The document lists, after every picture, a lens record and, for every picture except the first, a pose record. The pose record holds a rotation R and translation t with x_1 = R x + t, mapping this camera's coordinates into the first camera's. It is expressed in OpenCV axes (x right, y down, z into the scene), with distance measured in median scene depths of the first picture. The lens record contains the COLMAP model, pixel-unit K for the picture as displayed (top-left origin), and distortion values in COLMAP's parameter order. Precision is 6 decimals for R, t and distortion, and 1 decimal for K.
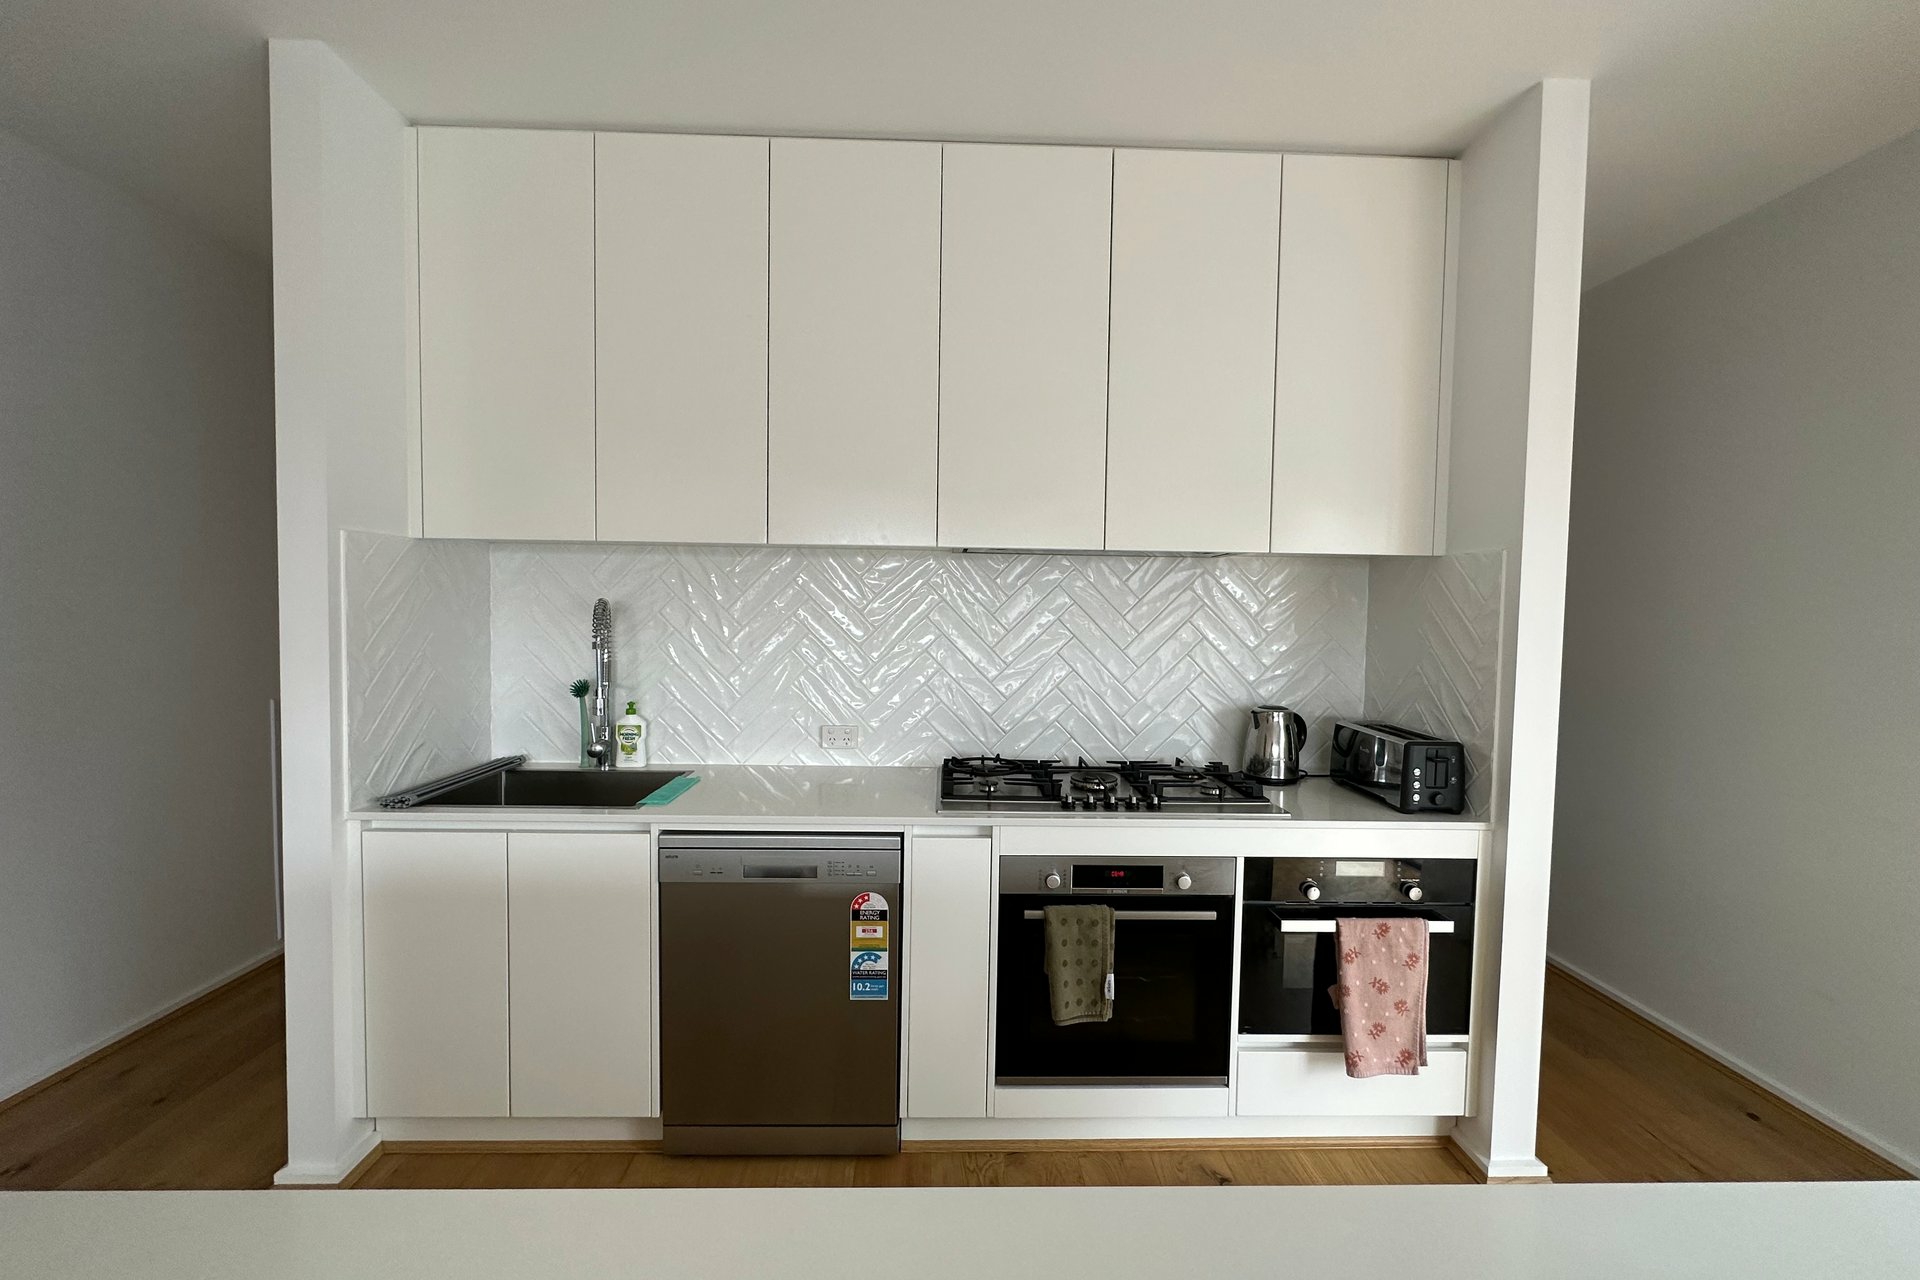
lens RADIAL K [[766.6, 0, 970.6], [0, 766.6, 647.6], [0, 0, 1]] dist [-0.003907, 0.000655]
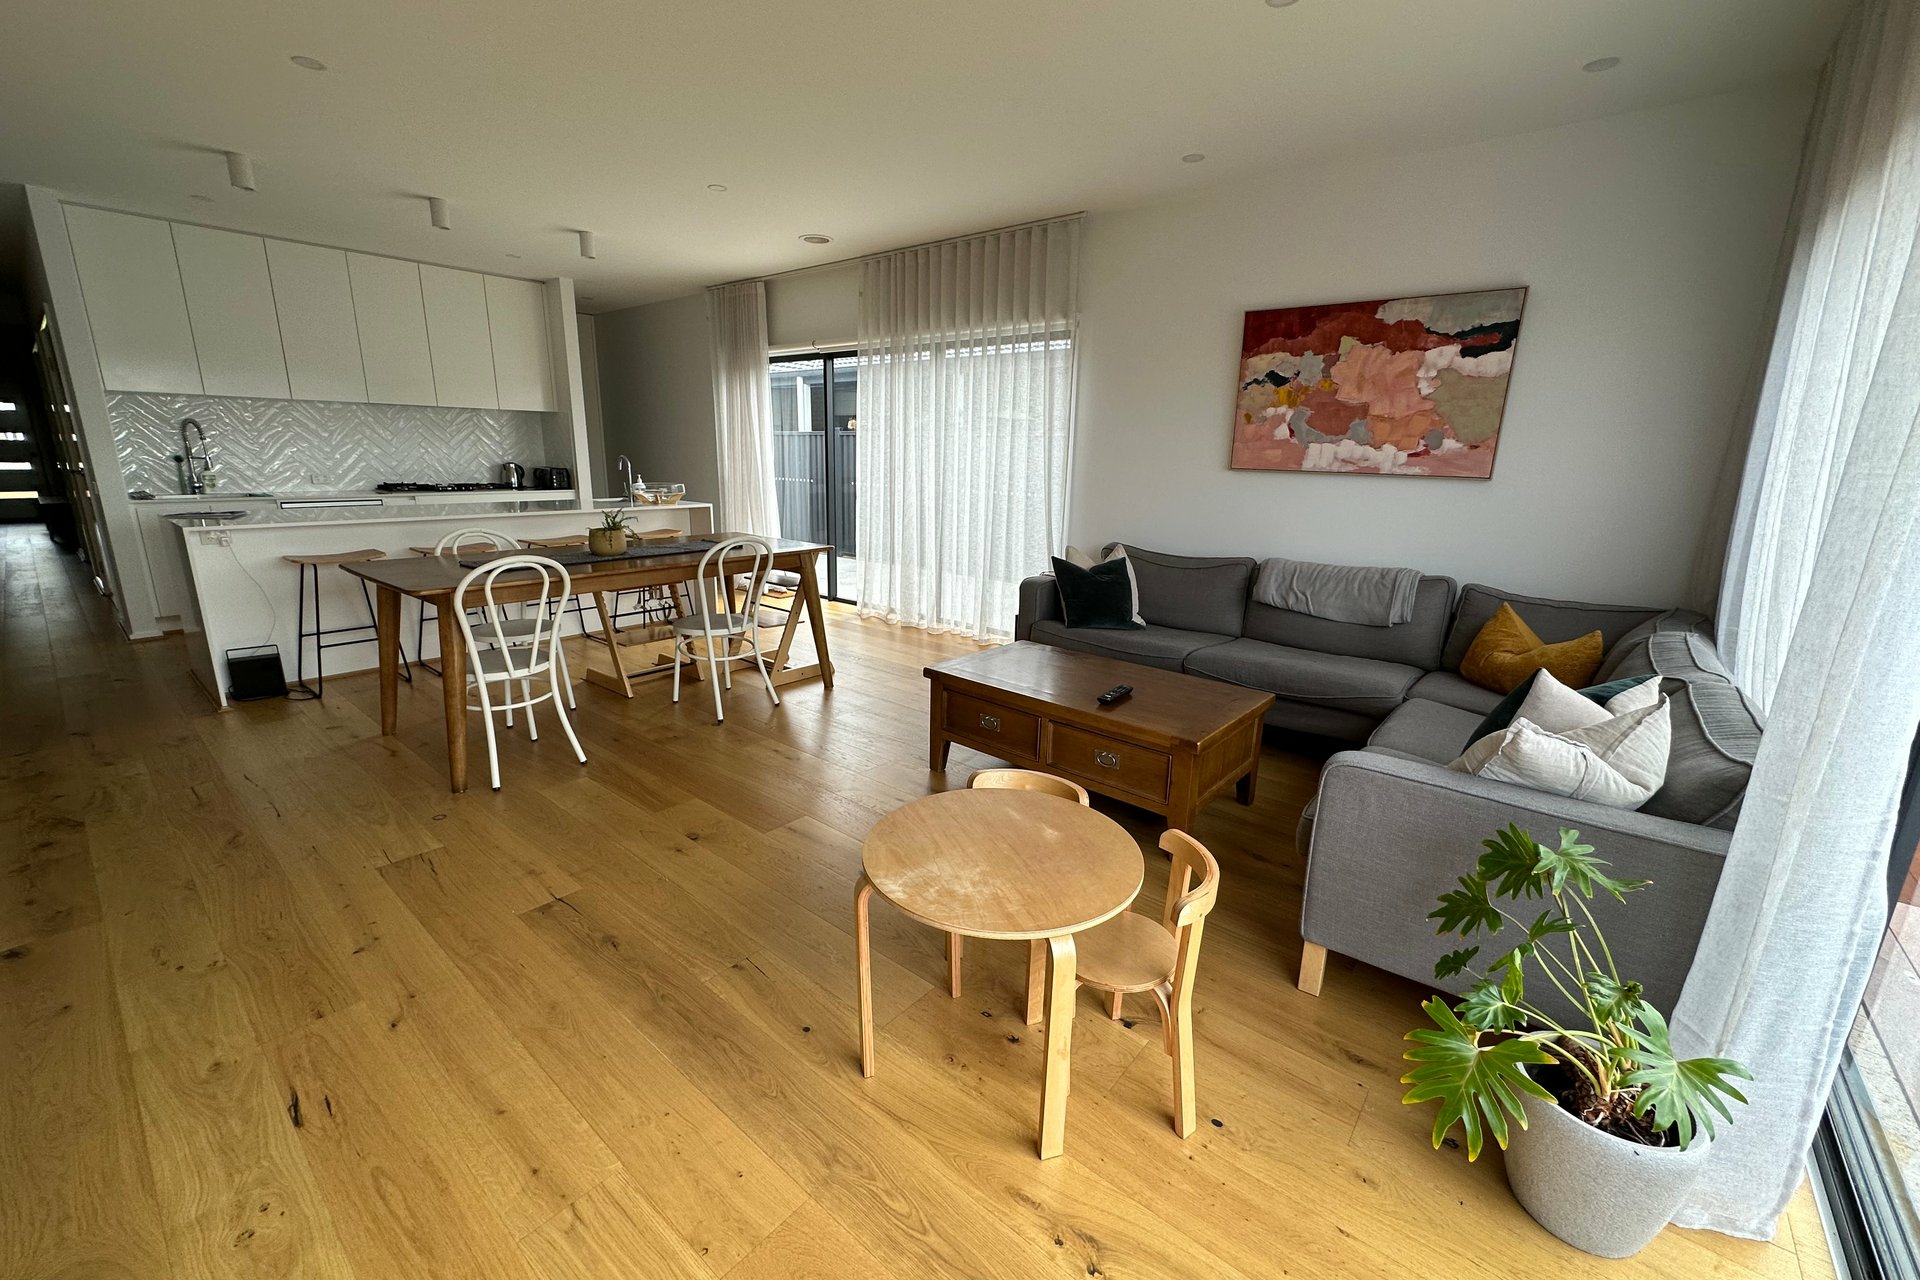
lens RADIAL K [[766.6, 0, 962.4], [0, 766.6, 638.3], [0, 0, 1]] dist [-0.003907, 0.000655]
pose [[0.658081, -0.179443, 0.731253, -0.722953], [0.021554, 0.975278, 0.219927, 0.123422], [-0.752639, -0.128968, 0.645679, -2.261222]]
